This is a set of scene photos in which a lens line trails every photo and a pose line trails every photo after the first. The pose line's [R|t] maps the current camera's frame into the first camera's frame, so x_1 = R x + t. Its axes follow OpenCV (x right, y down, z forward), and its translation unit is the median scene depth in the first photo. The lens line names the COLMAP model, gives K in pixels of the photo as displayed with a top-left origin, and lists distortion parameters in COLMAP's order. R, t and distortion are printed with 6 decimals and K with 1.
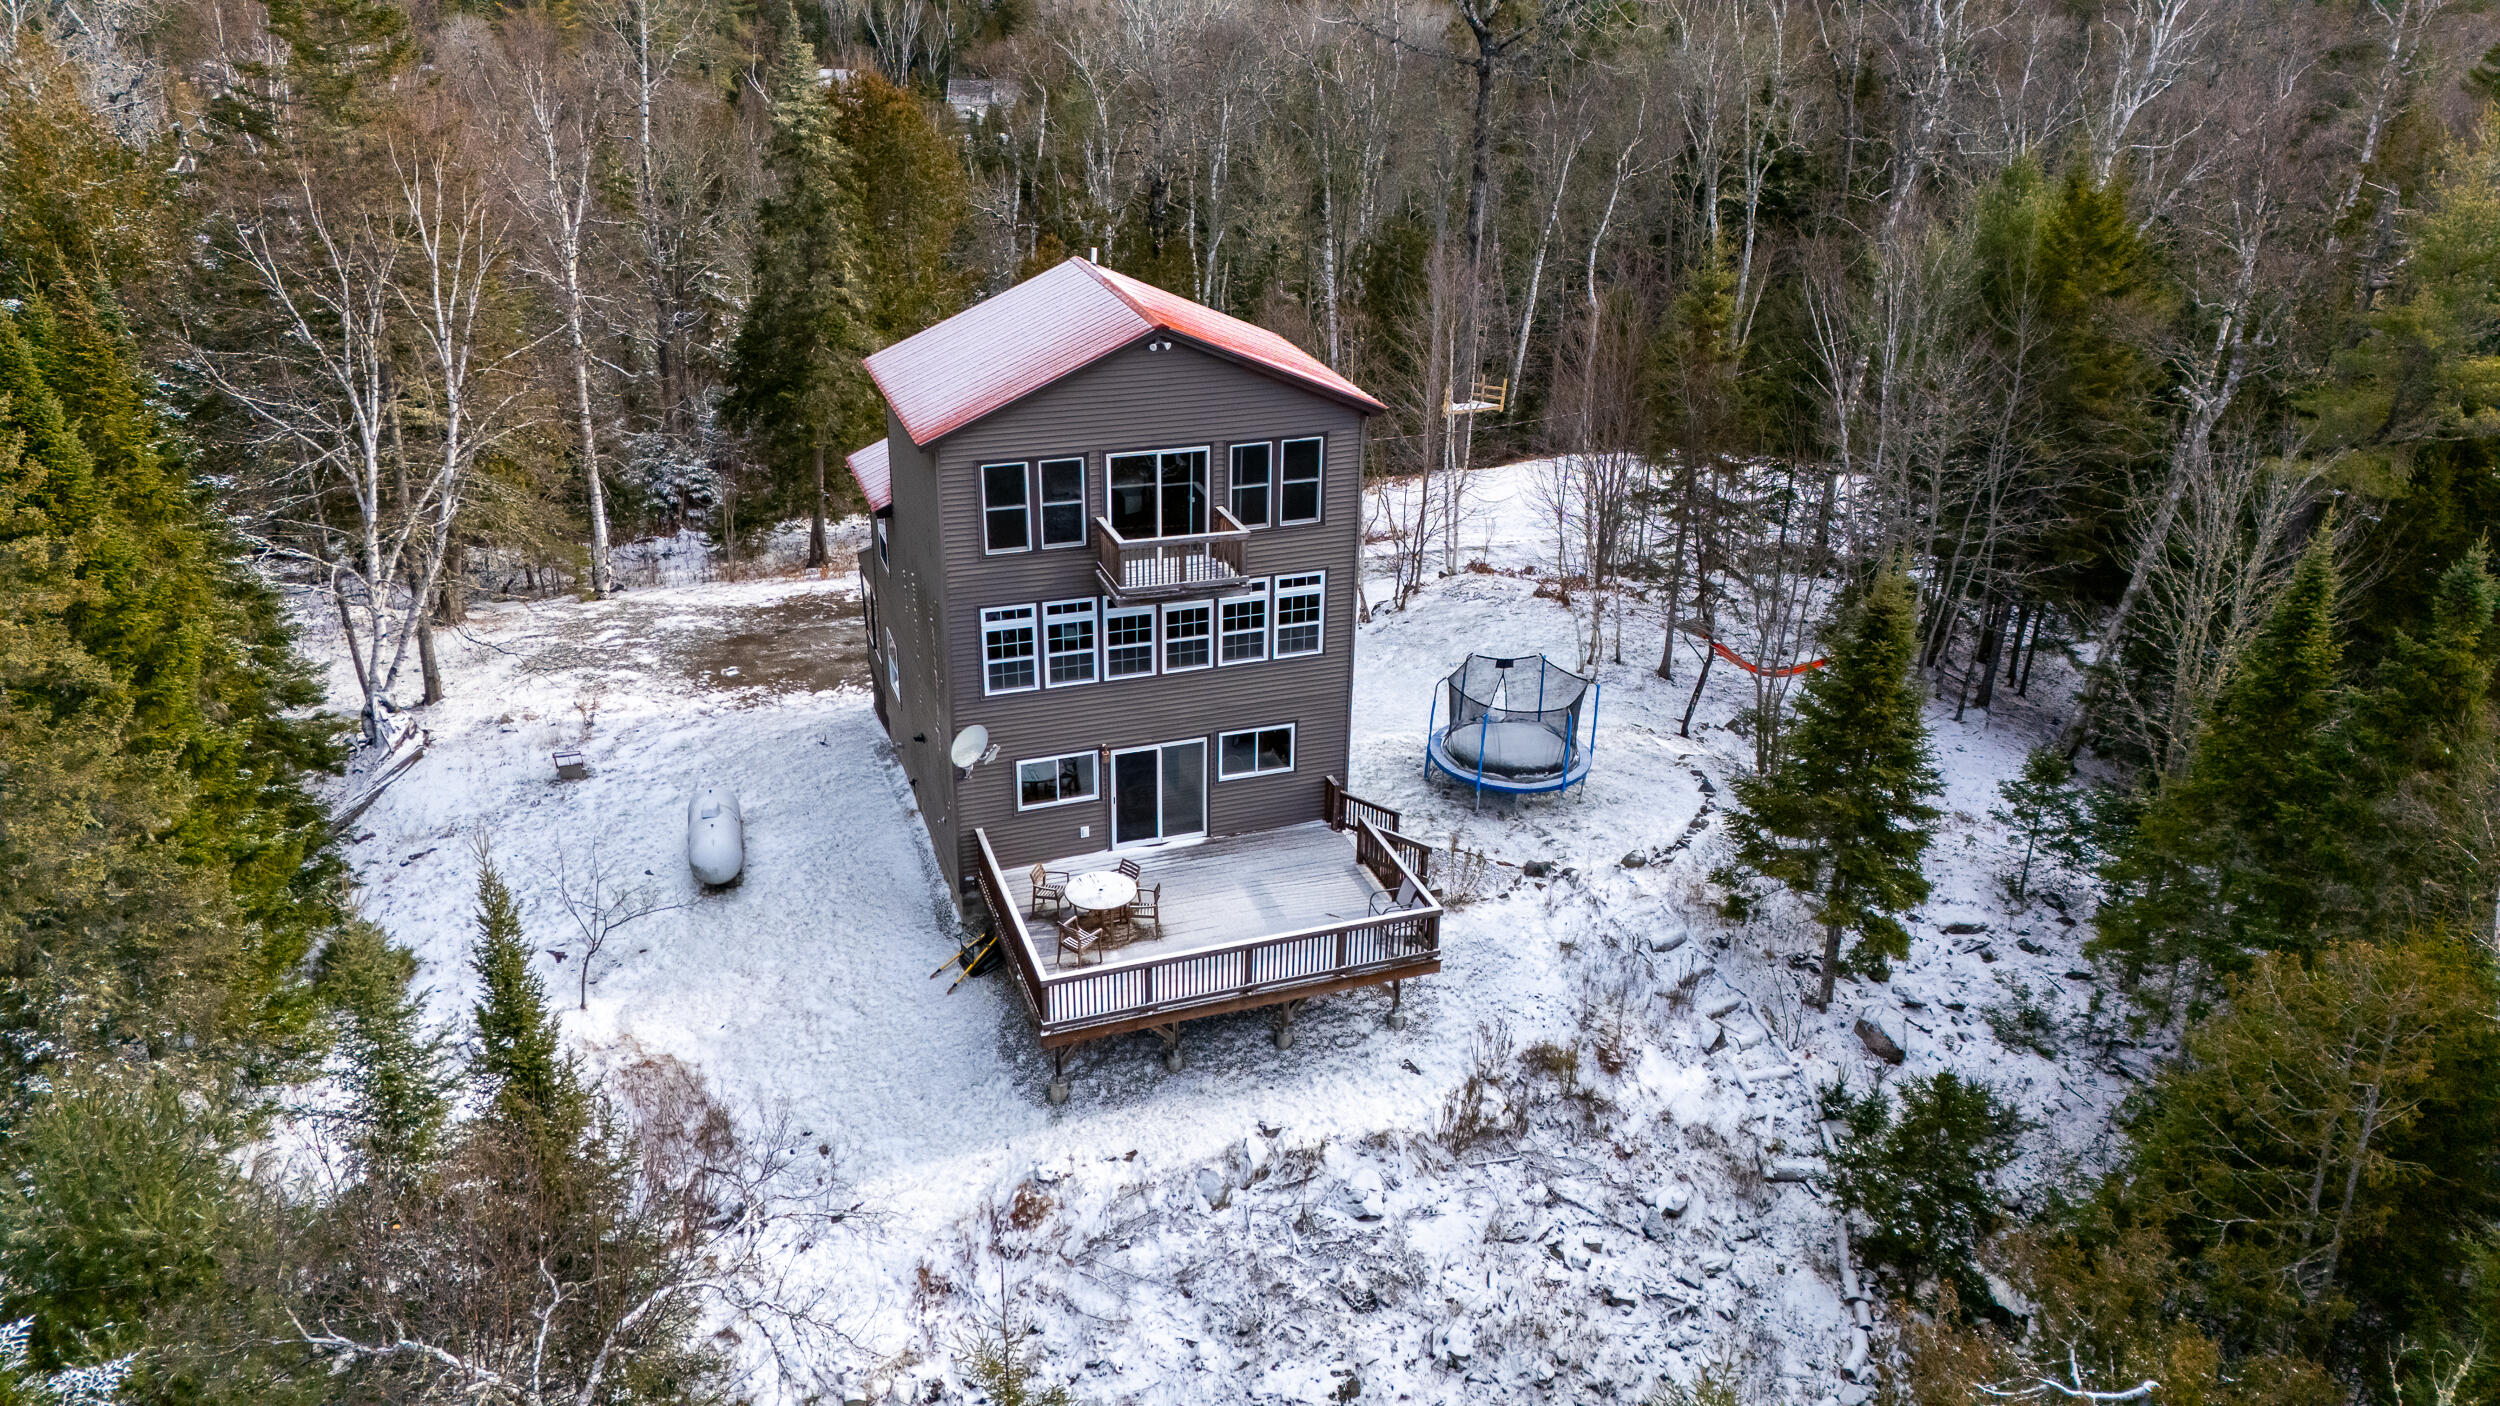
lens RADIAL K [[1809.6, 0, 1250.0], [0, 1809.6, 703.0], [0, 0, 1]] dist [0.072151, -0.057987]
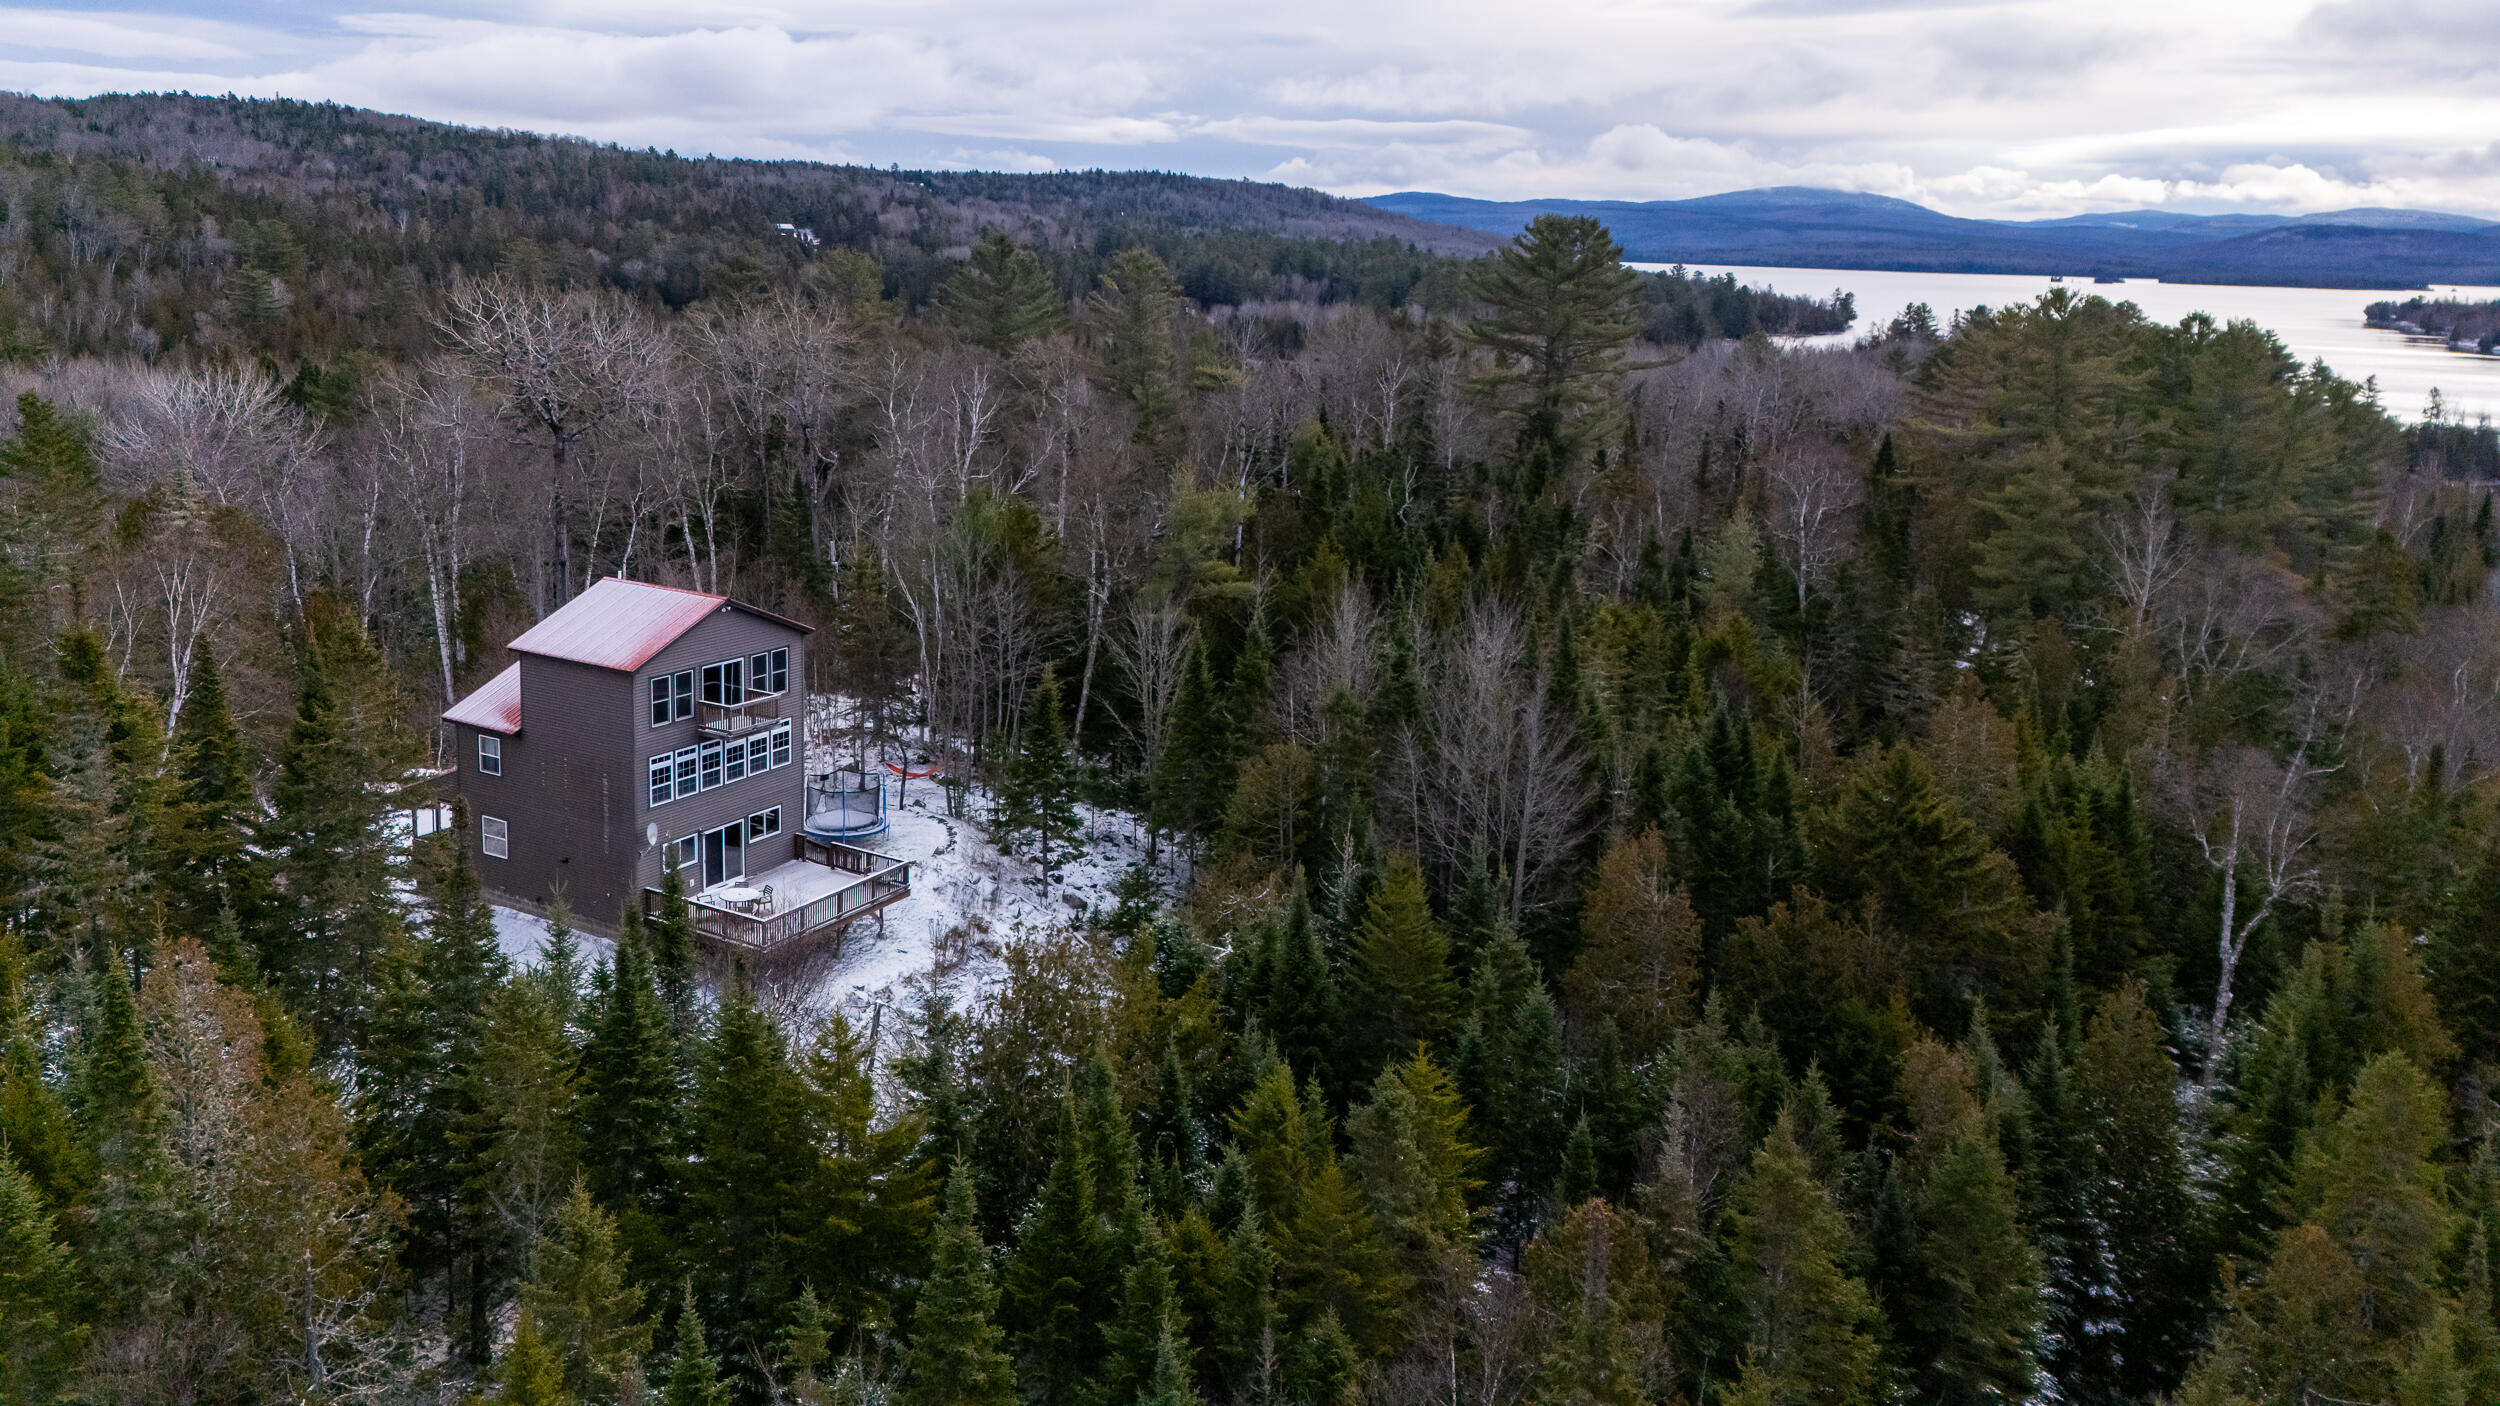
lens RADIAL K [[1885.0, 0, 1243.1], [0, 1885.0, 592.0], [0, 0, 1]] dist [0.074529, -0.071303]
pose [[0.750199, -0.105885, 0.652679, -0.917307], [0.249050, 0.959648, -0.130577, 0.184719], [-0.612516, 0.260508, 0.746298, -0.840933]]
